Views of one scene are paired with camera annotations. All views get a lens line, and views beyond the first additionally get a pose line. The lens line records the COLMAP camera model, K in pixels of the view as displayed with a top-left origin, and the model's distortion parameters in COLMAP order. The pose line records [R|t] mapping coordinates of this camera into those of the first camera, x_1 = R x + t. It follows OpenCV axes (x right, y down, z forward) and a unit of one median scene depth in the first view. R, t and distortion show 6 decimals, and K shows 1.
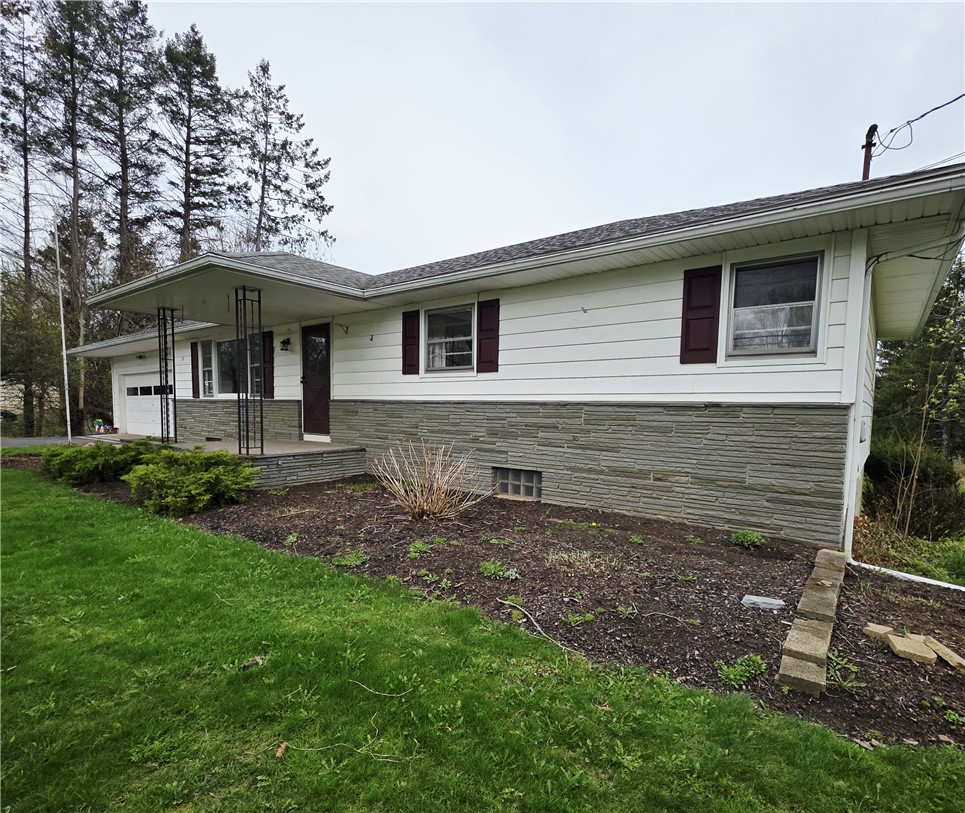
lens RADIAL K [[510.5, 0, 511.7], [0, 510.5, 443.5], [0, 0, 1]] dist [0.022514, 0.000780]
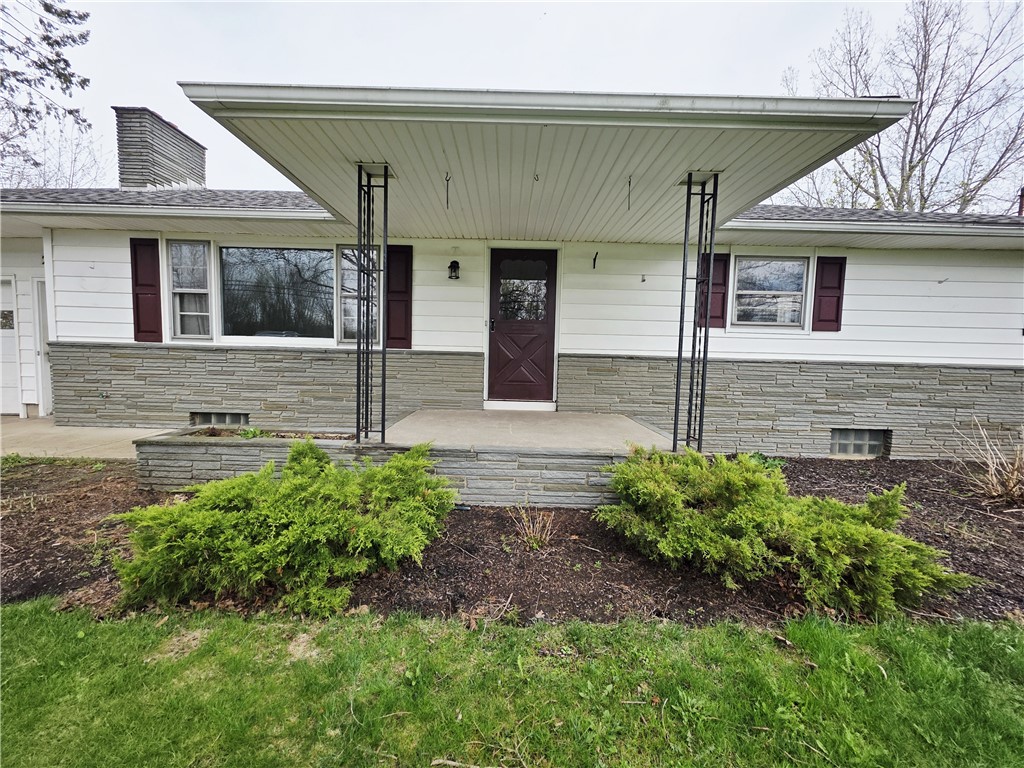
lens RADIAL K [[409.0, 0, 505.5], [0, 409.0, 386.3], [0, 0, 1]] dist [0.004092, -0.002542]
pose [[0.803283, -0.033269, 0.594668, -0.804677], [0.027461, 0.999446, 0.018819, -0.053868], [-0.594964, 0.001214, 0.803751, 0.594924]]
